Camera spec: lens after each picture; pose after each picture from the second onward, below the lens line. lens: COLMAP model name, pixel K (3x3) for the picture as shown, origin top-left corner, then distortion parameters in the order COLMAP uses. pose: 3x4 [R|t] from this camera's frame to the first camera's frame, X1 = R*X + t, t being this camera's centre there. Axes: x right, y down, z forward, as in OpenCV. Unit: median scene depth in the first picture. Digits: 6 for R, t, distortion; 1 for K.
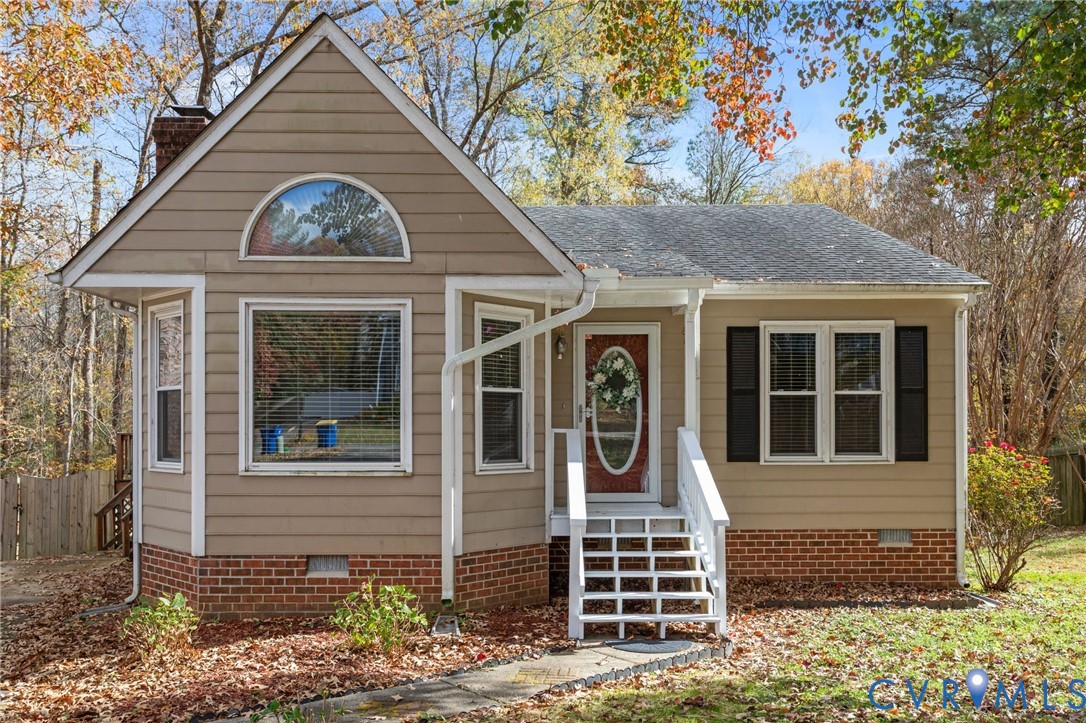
lens RADIAL K [[837.7, 0, 545.1], [0, 837.7, 436.2], [0, 0, 1]] dist [0.022817, 0.002184]
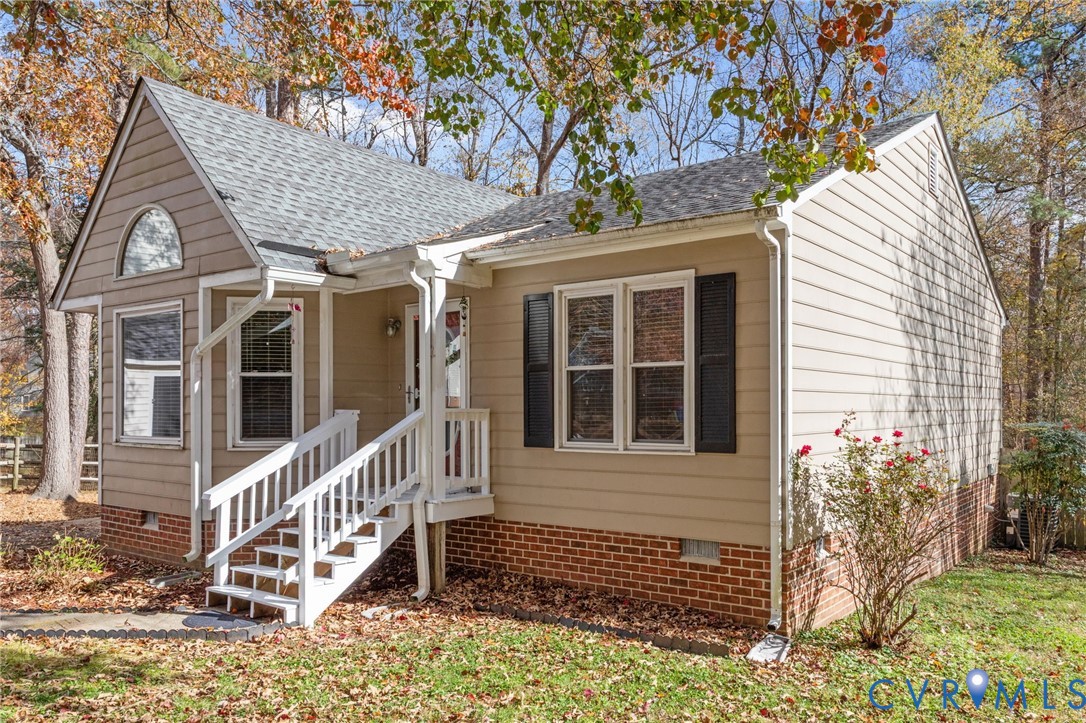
lens RADIAL K [[833.4, 0, 544.5], [0, 833.4, 411.3], [0, 0, 1]] dist [0.025536, -0.000184]
pose [[0.786958, 0.004000, -0.616994, 0.886160], [-0.002433, 0.999991, 0.003380, -0.011267], [0.617002, -0.001158, 0.786961, 0.355214]]
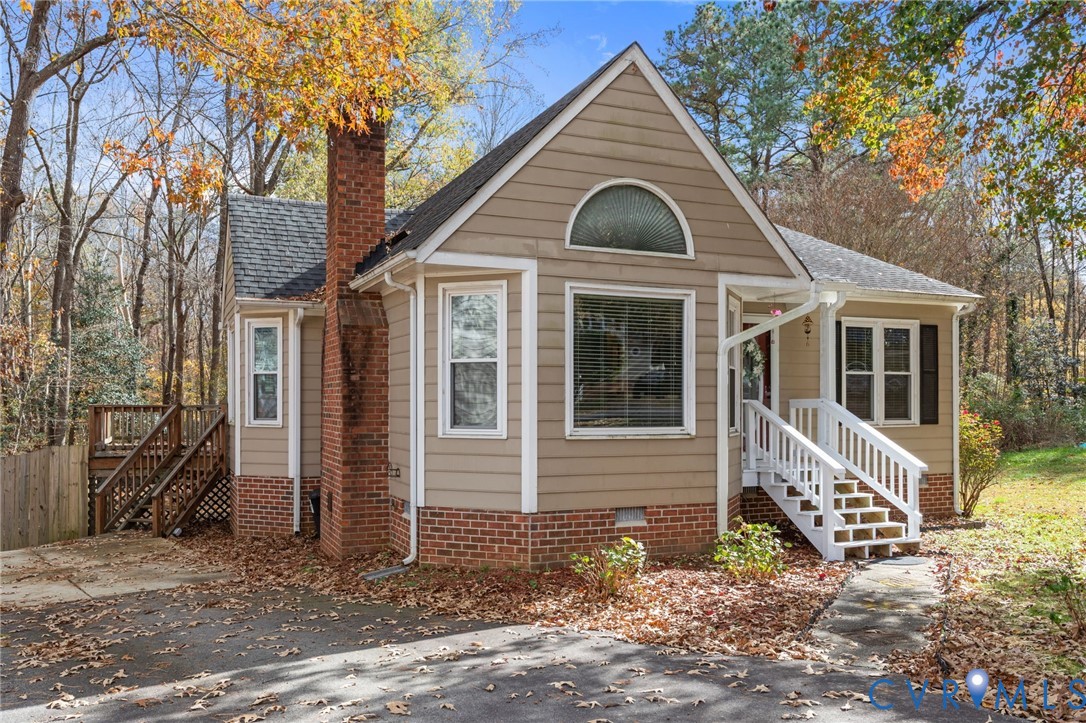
lens RADIAL K [[833.4, 0, 544.5], [0, 833.4, 411.3], [0, 0, 1]] dist [0.025536, -0.000184]
pose [[0.925900, -0.001813, 0.377766, -0.741086], [0.001345, 0.999998, 0.001502, 0.006513], [-0.377767, -0.000882, 0.925900, -0.022025]]
